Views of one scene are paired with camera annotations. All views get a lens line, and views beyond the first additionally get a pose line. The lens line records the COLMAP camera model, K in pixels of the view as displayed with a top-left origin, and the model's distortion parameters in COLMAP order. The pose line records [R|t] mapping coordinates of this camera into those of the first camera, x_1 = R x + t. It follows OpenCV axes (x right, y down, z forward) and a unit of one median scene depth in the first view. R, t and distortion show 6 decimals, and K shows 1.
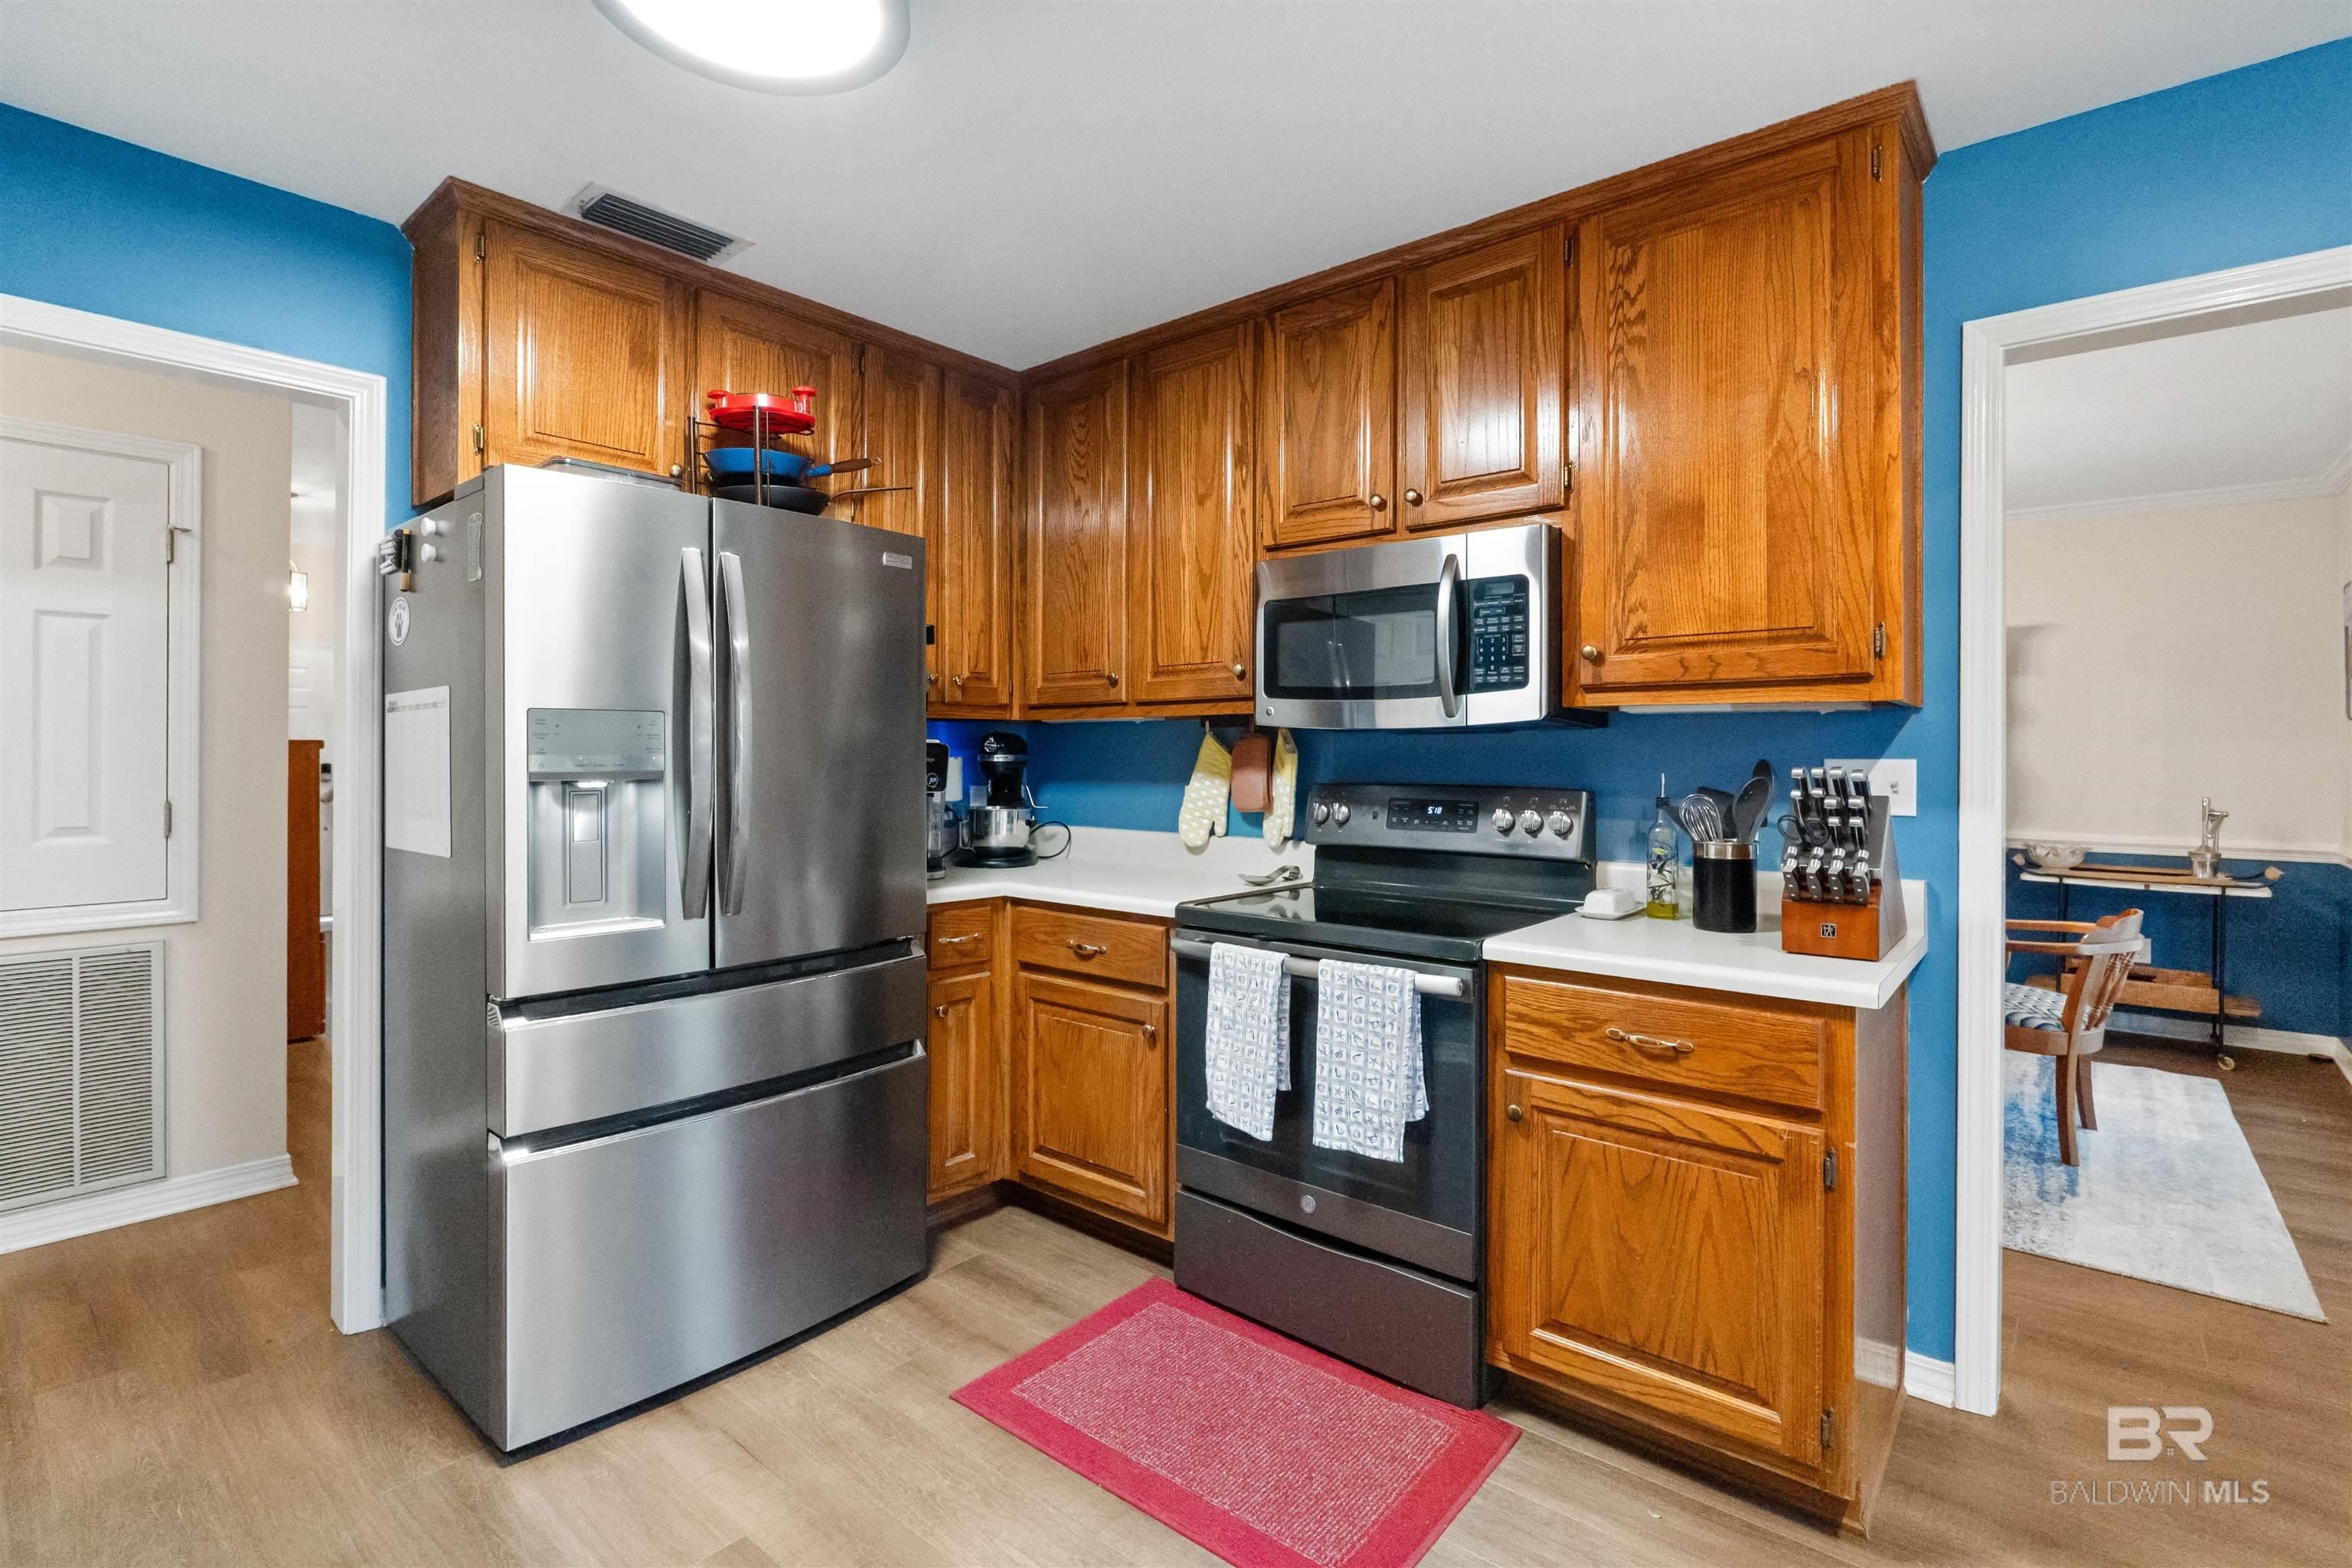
lens RADIAL K [[1093.9, 0, 1172.3], [0, 1093.9, 760.2], [0, 0, 1]] dist [-0.003729, -0.000302]
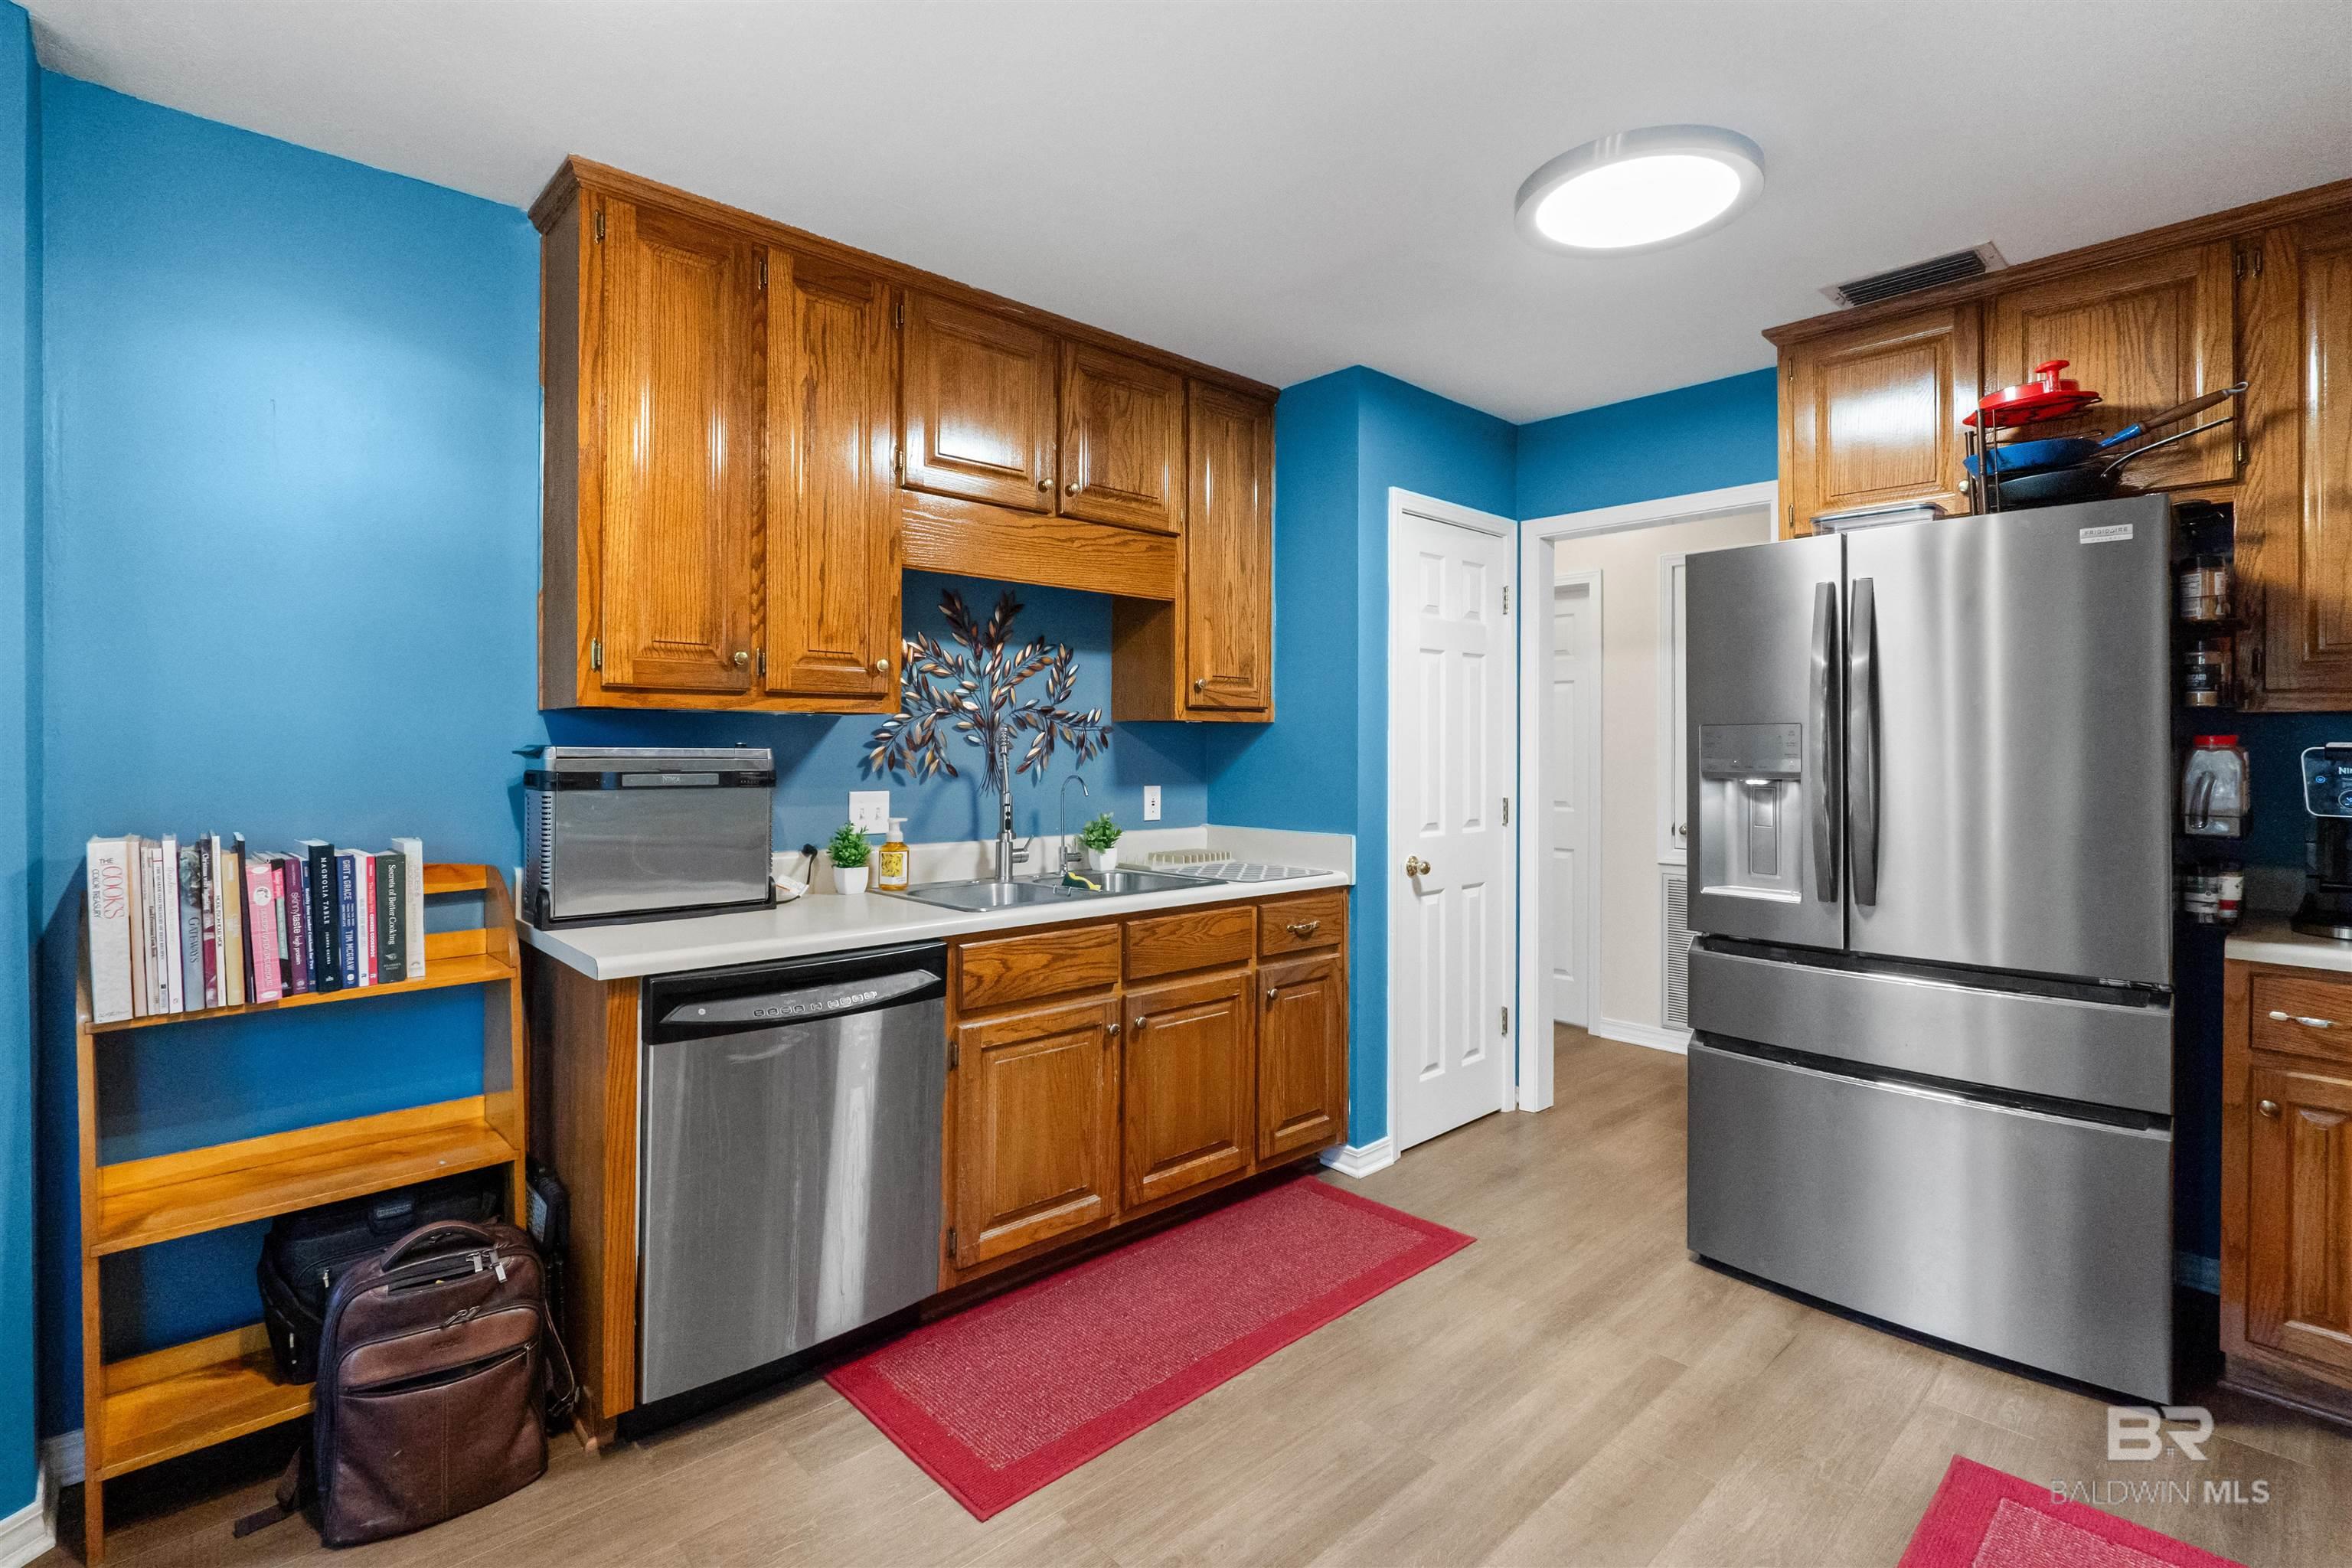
lens RADIAL K [[1086.3, 0, 1185.7], [0, 1086.3, 753.6], [0, 0, 1]] dist [-0.004049, -0.000262]
pose [[-0.109593, -0.004716, -0.993965, 0.721981], [-0.008295, 0.999958, -0.003830, -0.000365], [0.993942, 0.007825, -0.109627, 0.418784]]
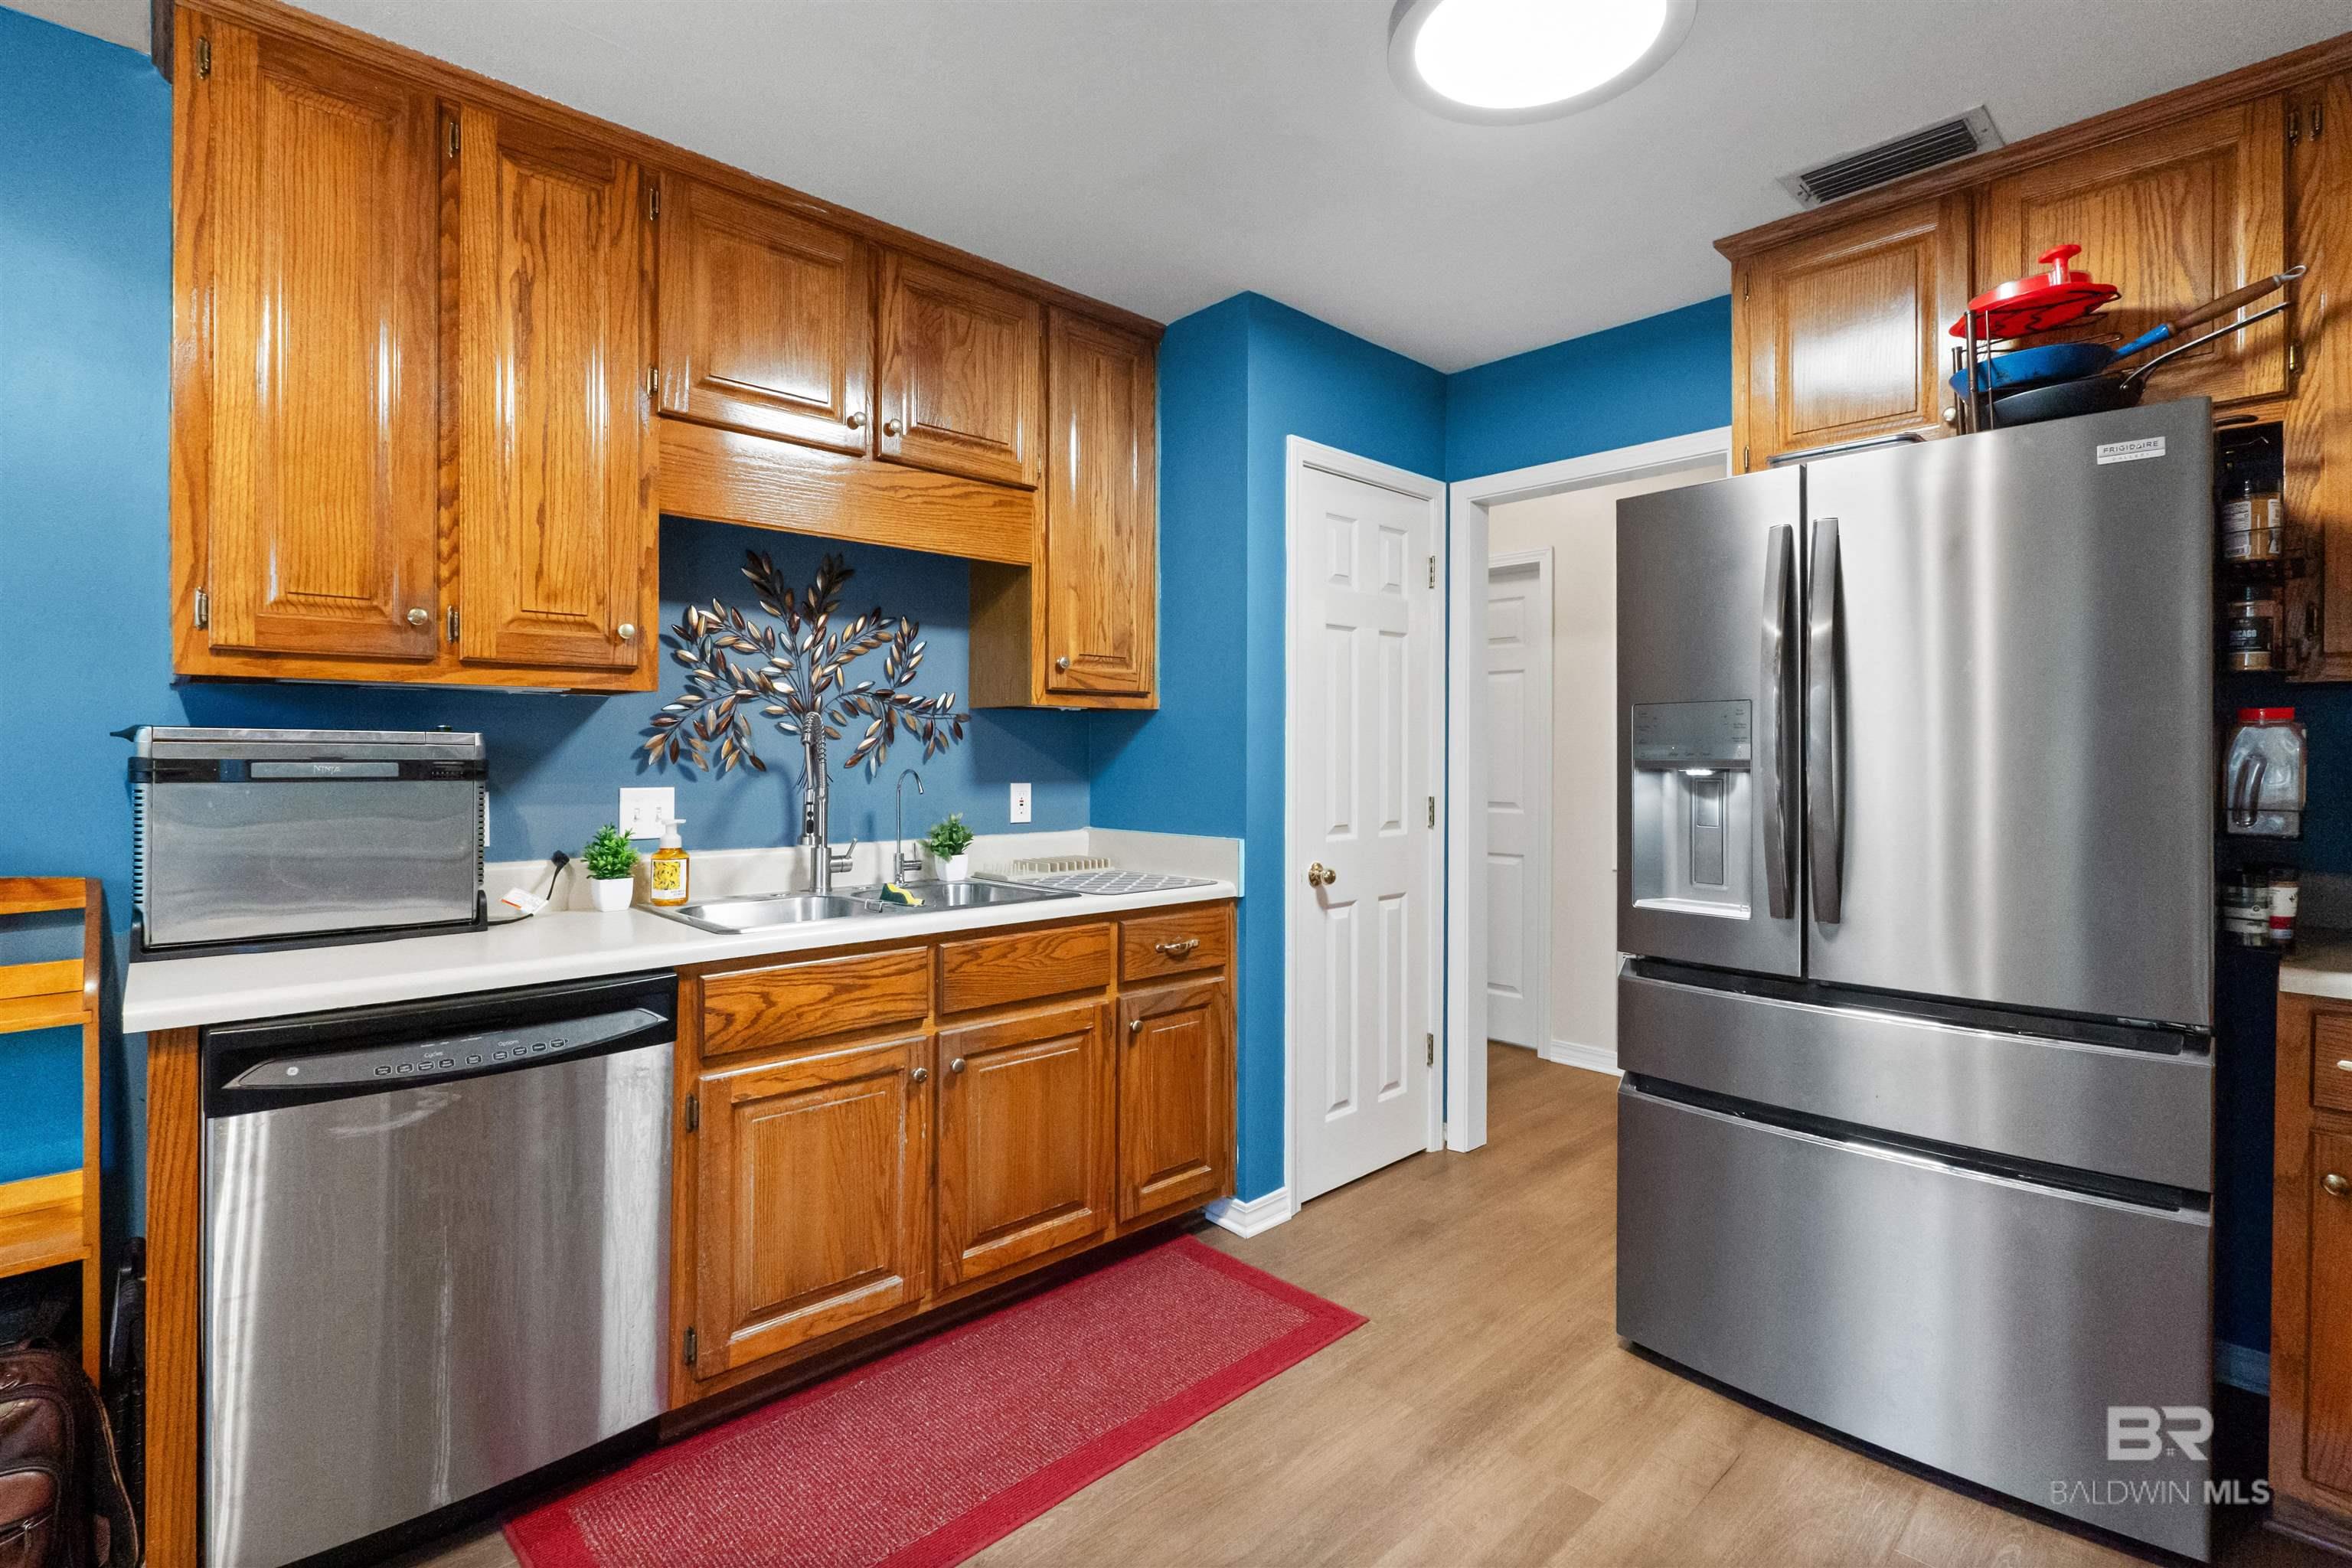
lens RADIAL K [[1076.8, 0, 1189.1], [0, 1076.8, 769.8], [0, 0, 1]] dist [-0.004501, -0.000137]
pose [[-0.101830, 0.003449, -0.994796, 0.495892], [-0.006333, 0.999971, 0.004115, 0.016626], [0.994782, 0.006719, -0.101805, 0.545301]]
